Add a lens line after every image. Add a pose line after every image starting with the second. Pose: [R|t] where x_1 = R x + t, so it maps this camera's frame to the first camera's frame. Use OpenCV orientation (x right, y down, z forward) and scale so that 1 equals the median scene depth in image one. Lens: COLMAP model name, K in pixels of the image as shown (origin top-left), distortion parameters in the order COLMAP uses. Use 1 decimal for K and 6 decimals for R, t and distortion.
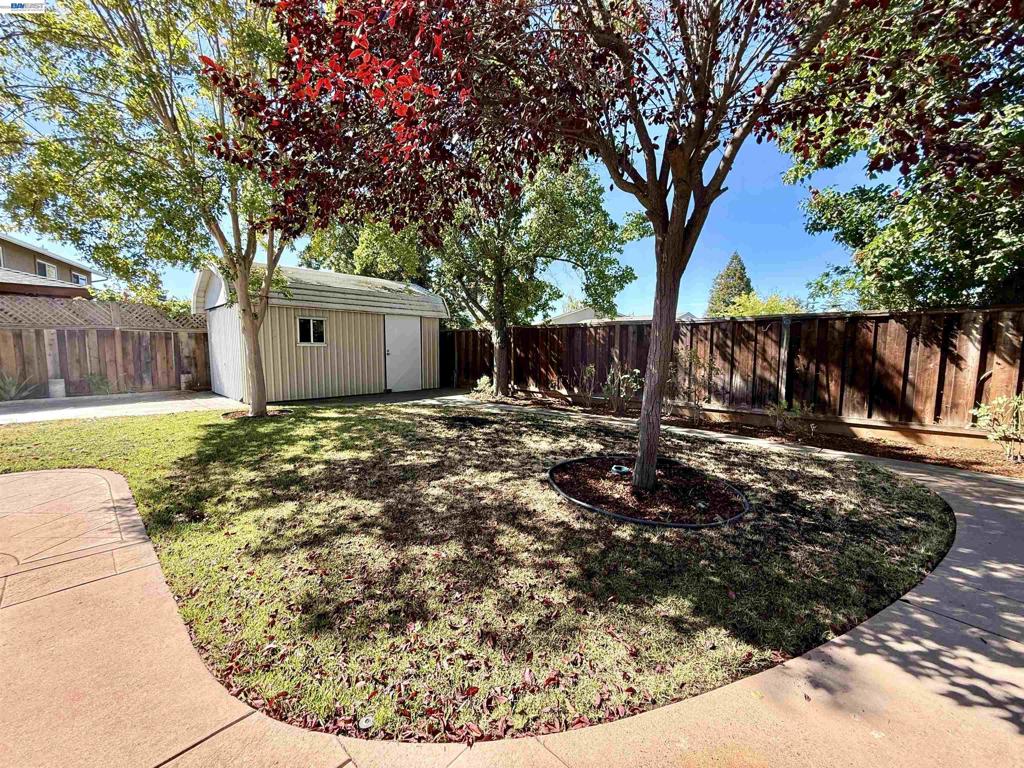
lens RADIAL K [[408.0, 0, 510.7], [0, 408.0, 384.6], [0, 0, 1]] dist [-0.001614, 0.000282]
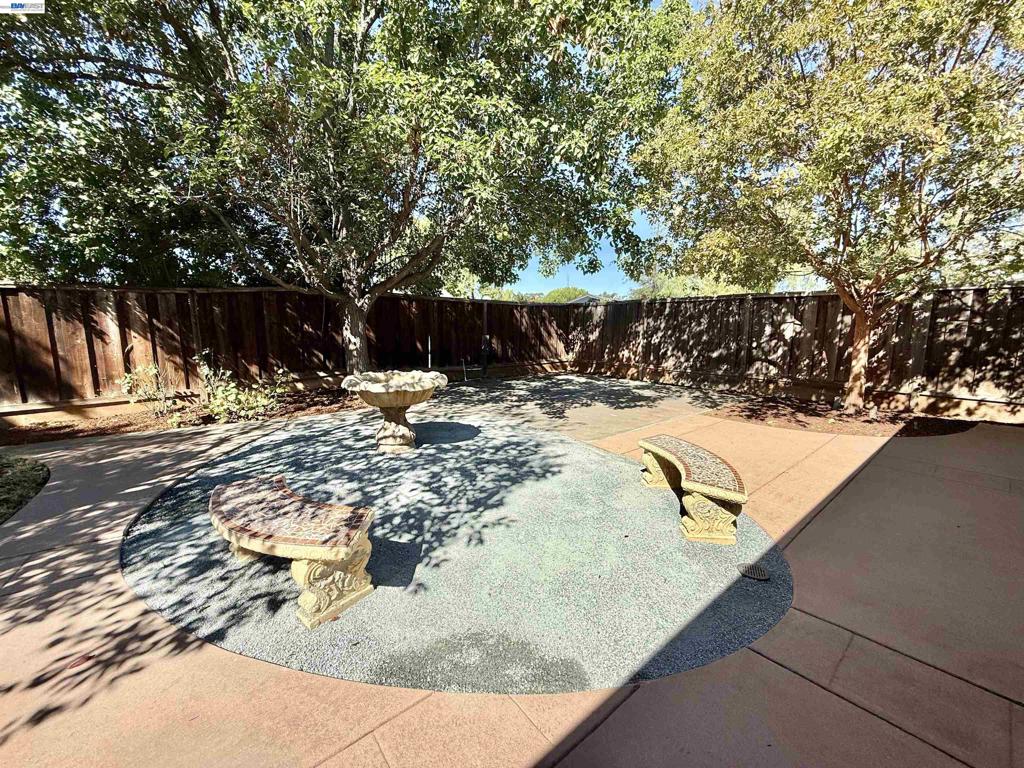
lens RADIAL K [[408.0, 0, 510.7], [0, 408.0, 384.6], [0, 0, 1]] dist [-0.001614, 0.000282]
pose [[0.132189, -0.150079, 0.979797, 0.156297], [0.090555, 0.986166, 0.138837, 0.015898], [-0.987079, 0.070373, 0.143951, -0.197066]]
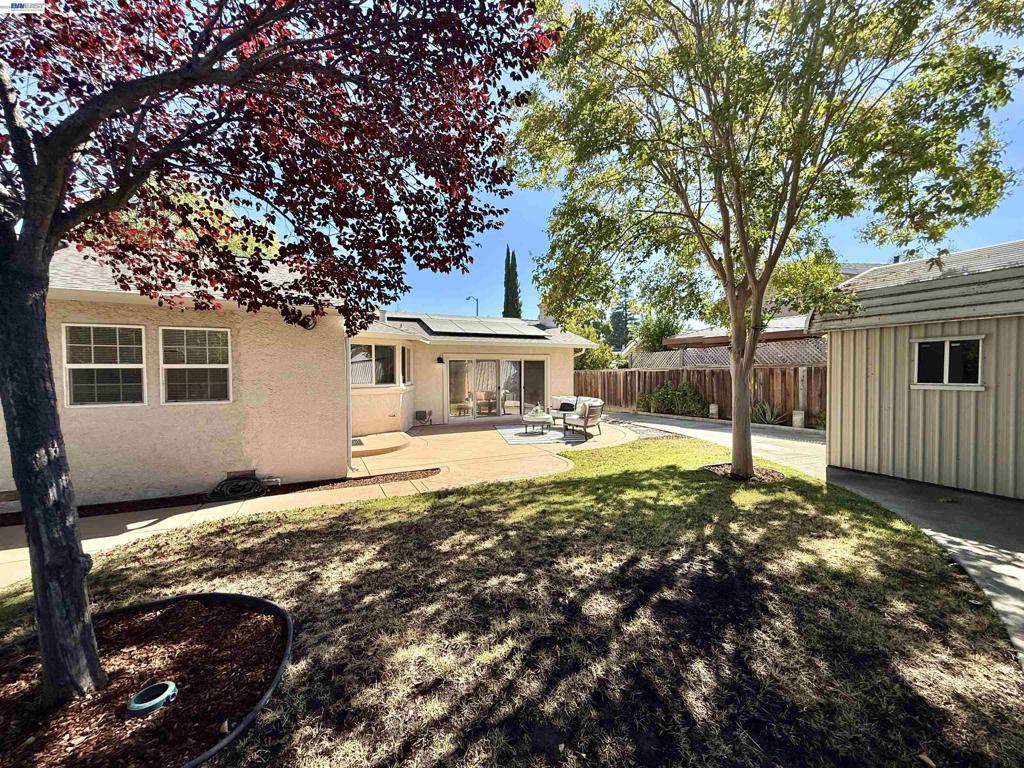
lens RADIAL K [[408.0, 0, 510.7], [0, 408.0, 384.6], [0, 0, 1]] dist [-0.001614, 0.000282]
pose [[-0.368607, 0.022674, -0.929309, 0.386656], [-0.078863, 0.995336, 0.055566, -0.142172], [0.926234, 0.093770, -0.365100, 1.098713]]
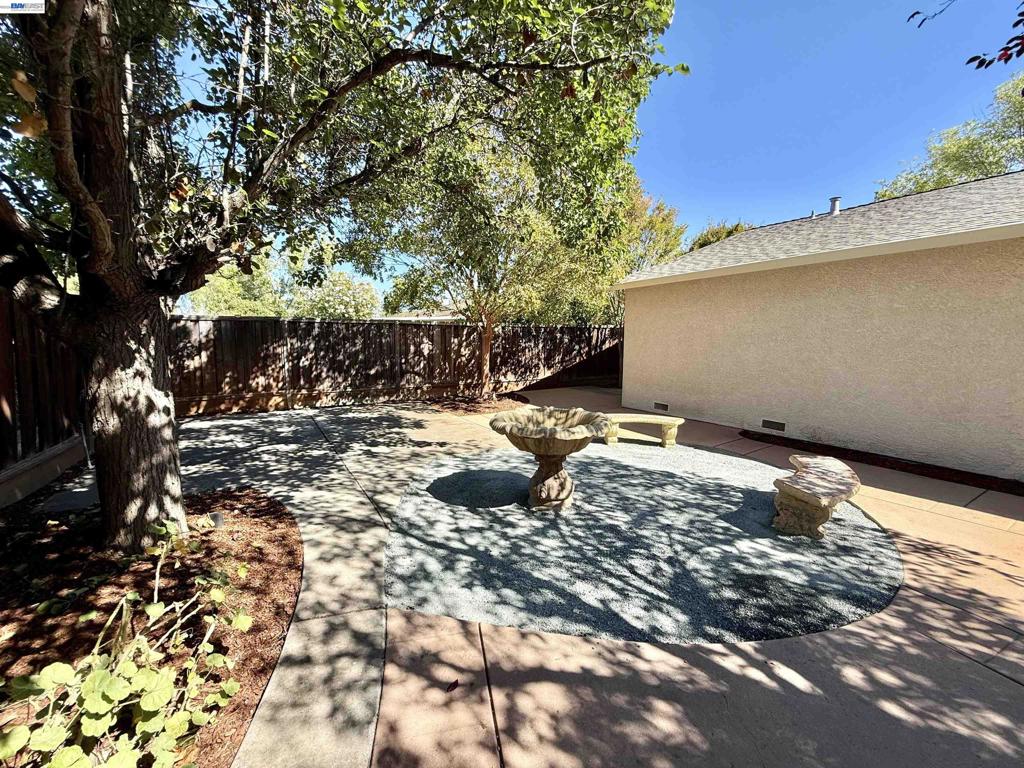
lens RADIAL K [[408.0, 0, 510.7], [0, 408.0, 384.6], [0, 0, 1]] dist [-0.001614, 0.000282]
pose [[-0.965302, -0.034910, 0.258791, 0.771652], [0.018021, 0.979756, 0.199384, -0.090673], [-0.260512, 0.197130, -0.945131, 0.734409]]
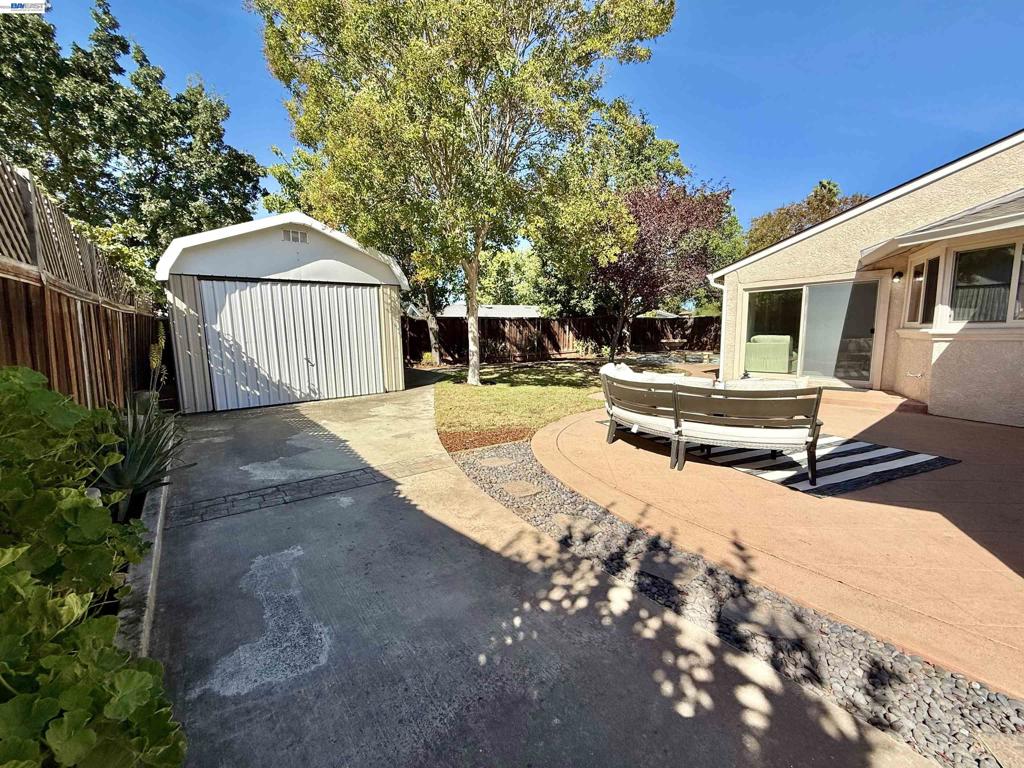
lens RADIAL K [[409.1, 0, 512.0], [0, 409.1, 384.0], [0, 0, 1]] dist [0.000353, 0.000114]
pose [[0.149220, -0.138410, 0.979069, -2.441911], [0.108036, 0.986509, 0.122996, -0.095462], [-0.982884, 0.087421, 0.162160, 0.857683]]
